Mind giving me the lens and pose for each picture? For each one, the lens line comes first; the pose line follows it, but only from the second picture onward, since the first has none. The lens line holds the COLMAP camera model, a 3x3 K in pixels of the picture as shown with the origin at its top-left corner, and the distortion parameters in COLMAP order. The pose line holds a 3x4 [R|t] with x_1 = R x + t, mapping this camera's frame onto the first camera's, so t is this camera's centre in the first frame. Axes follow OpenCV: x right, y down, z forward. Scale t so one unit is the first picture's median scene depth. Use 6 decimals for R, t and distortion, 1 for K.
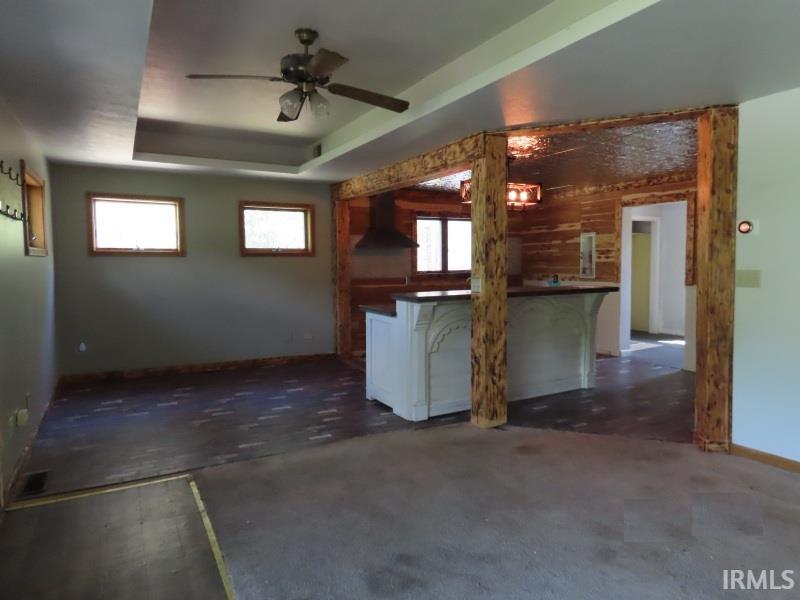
lens RADIAL K [[511.9, 0, 400.3], [0, 511.9, 299.1], [0, 0, 1]] dist [-0.008179, -0.000136]
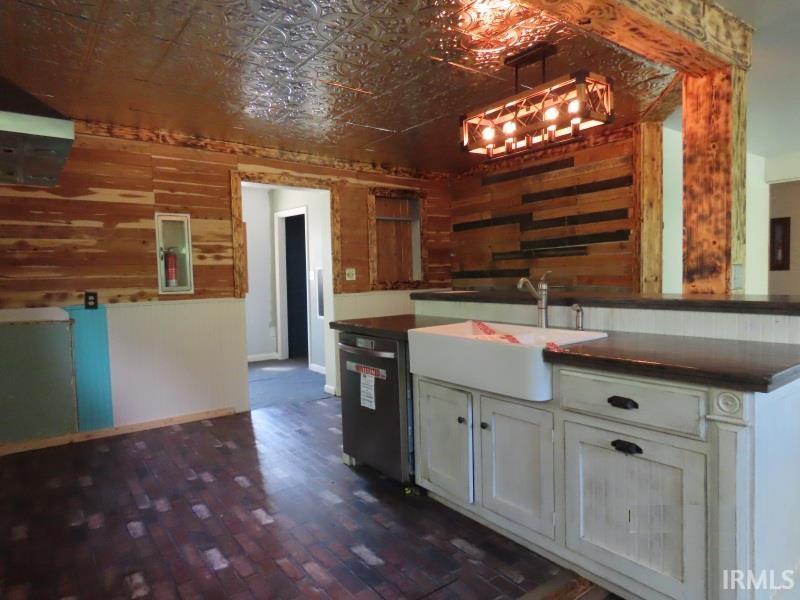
lens RADIAL K [[511.9, 0, 400.5], [0, 511.9, 298.1], [0, 0, 1]] dist [-0.008179, -0.000136]
pose [[-0.144369, -0.034047, 0.988938, -0.228258], [0.091109, 0.994705, 0.047546, -0.041685], [-0.985321, 0.096965, -0.140502, 0.852279]]
